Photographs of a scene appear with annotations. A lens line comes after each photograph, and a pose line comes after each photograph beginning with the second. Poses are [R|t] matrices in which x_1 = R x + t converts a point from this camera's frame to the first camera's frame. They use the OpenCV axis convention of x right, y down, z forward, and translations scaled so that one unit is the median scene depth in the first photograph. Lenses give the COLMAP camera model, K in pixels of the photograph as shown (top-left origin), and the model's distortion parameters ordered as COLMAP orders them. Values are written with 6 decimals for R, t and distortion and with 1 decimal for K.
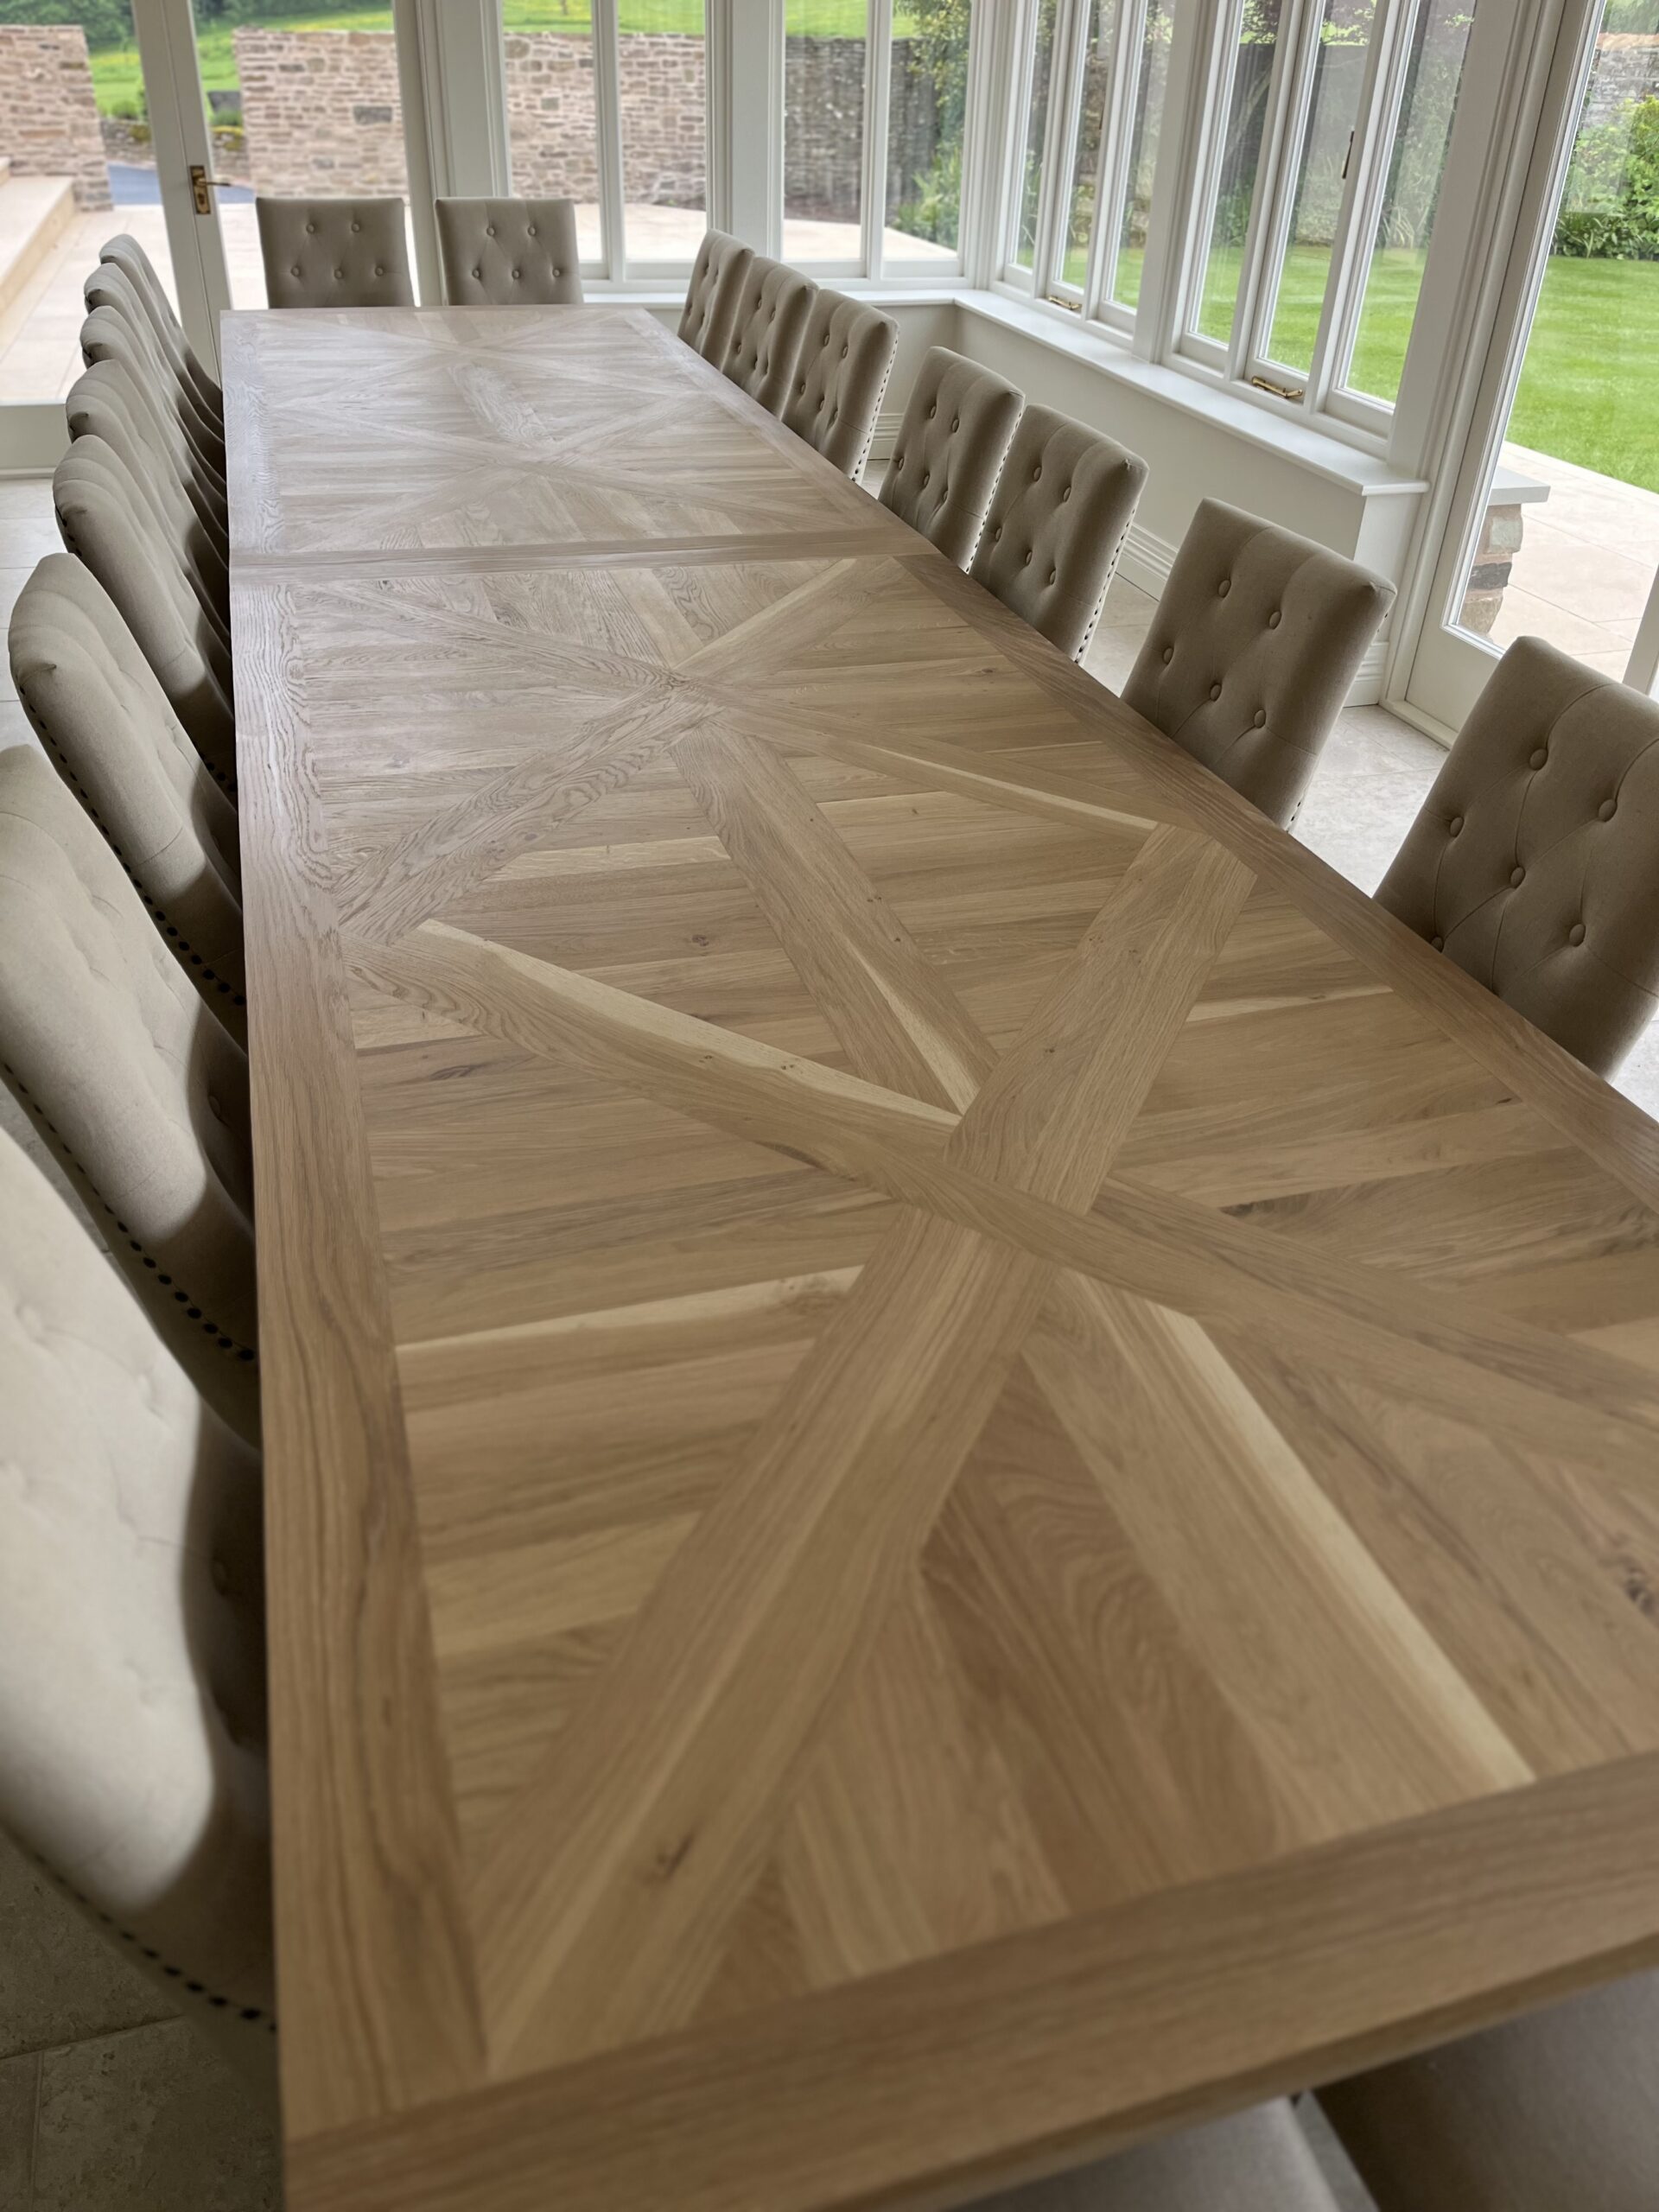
lens RADIAL K [[1692.0, 0, 841.4], [0, 1692.0, 1089.9], [0, 0, 1]] dist [0.077001, -0.110286]
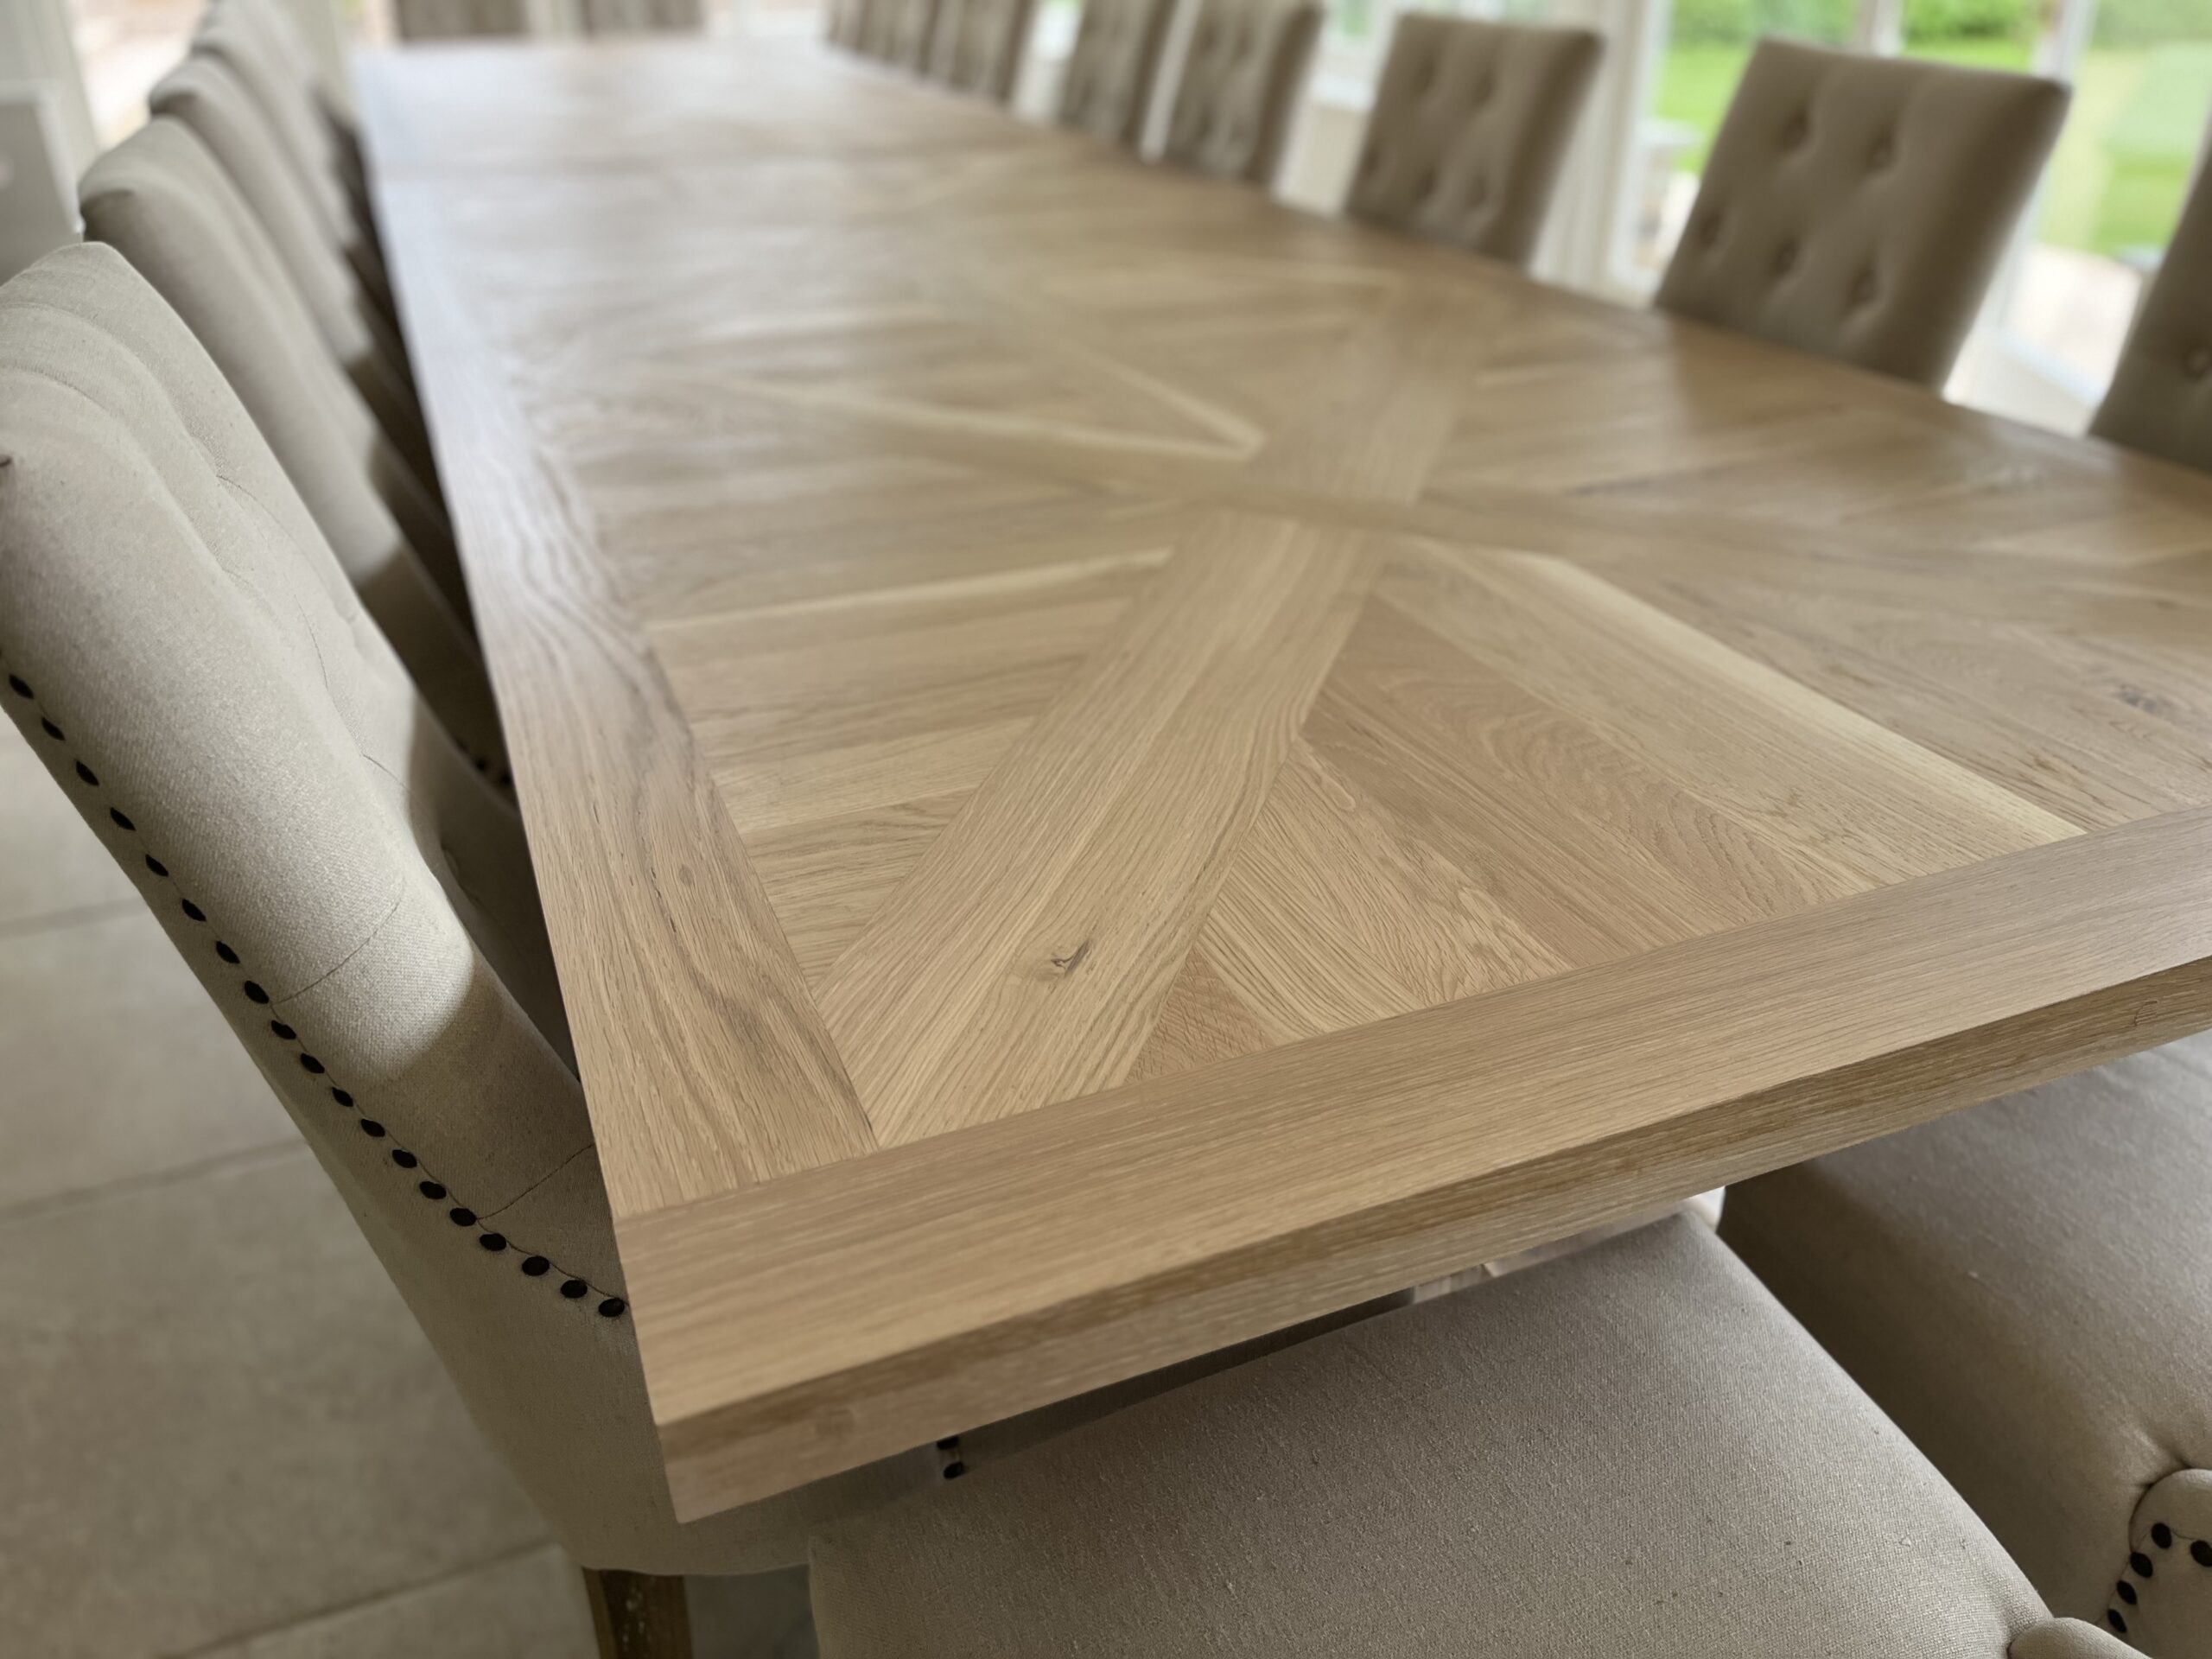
lens RADIAL K [[1692.0, 0, 1101.7], [0, 1692.0, 815.4], [0, 0, 1]] dist [0.077001, -0.110286]
pose [[0.995335, -0.078148, 0.056580, -0.062263], [0.082145, 0.994004, -0.072165, 0.222479], [-0.050601, 0.076476, 0.995787, 0.105085]]
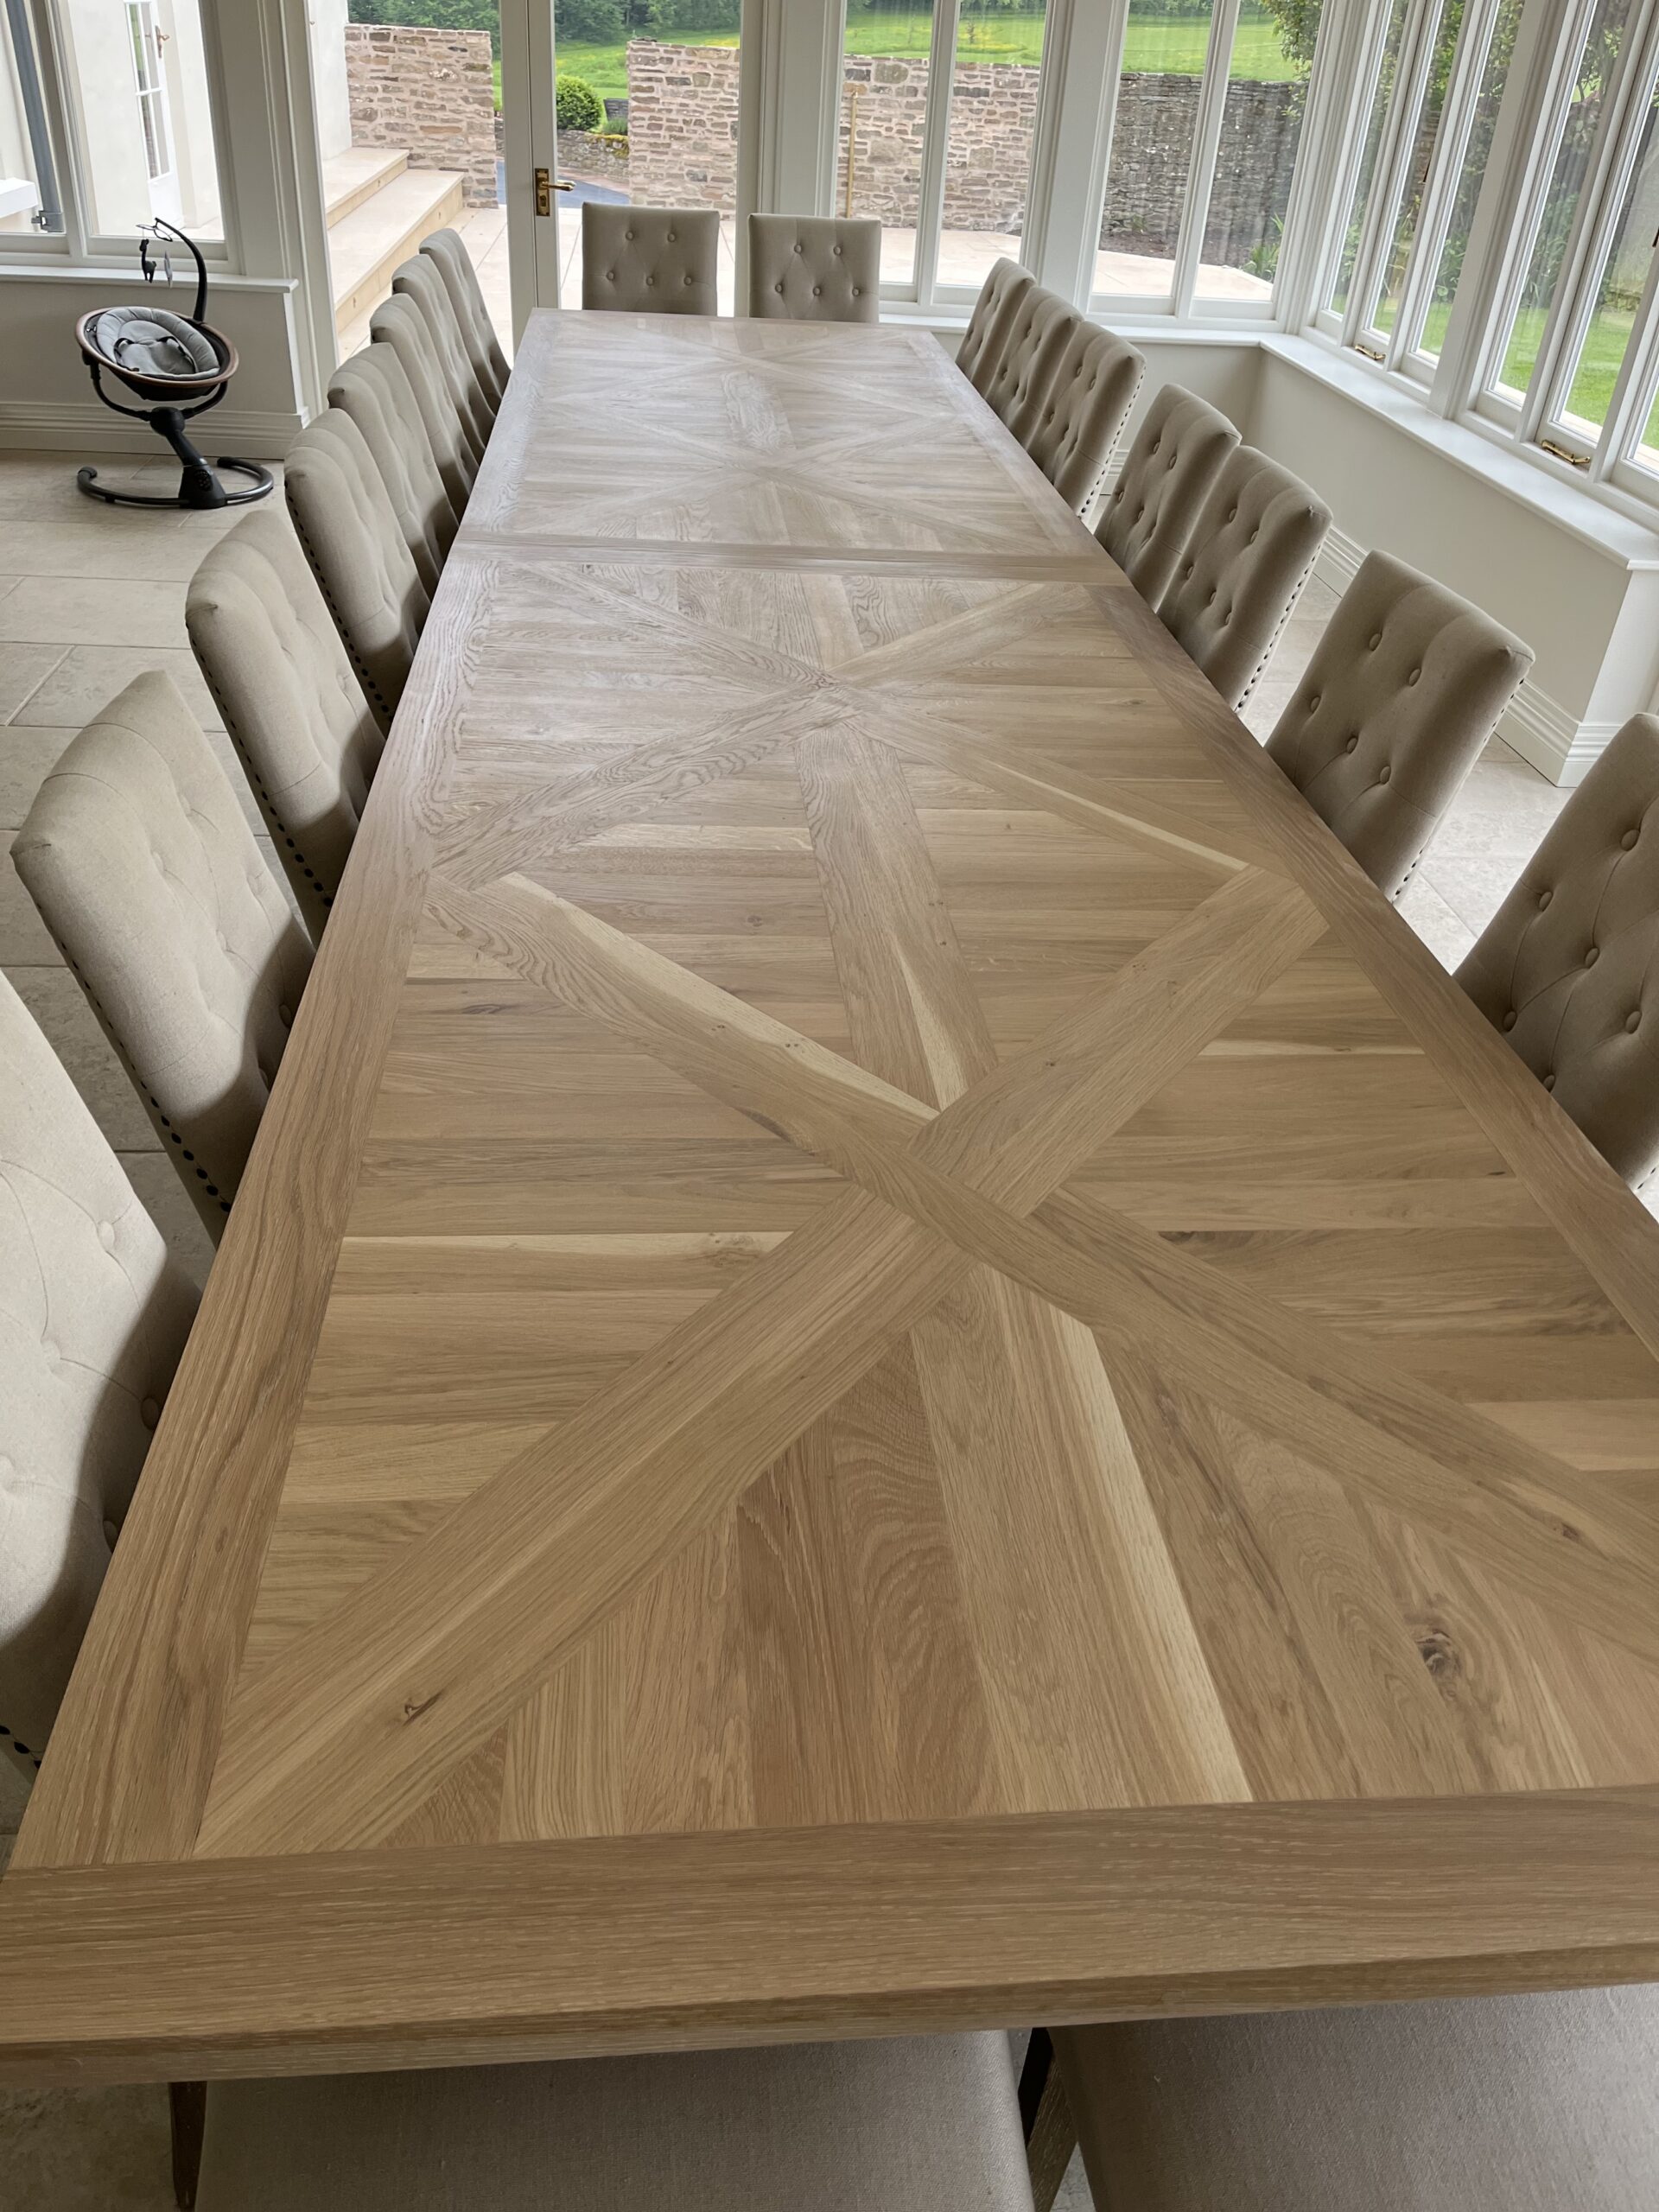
lens RADIAL K [[1692.0, 0, 841.4], [0, 1692.0, 1089.9], [0, 0, 1]] dist [0.077001, -0.110286]
pose [[0.978897, 0.133607, -0.154627, 0.143559], [-0.135676, 0.990749, -0.002863, 0.011114], [0.152814, 0.023781, 0.987969, -0.026606]]
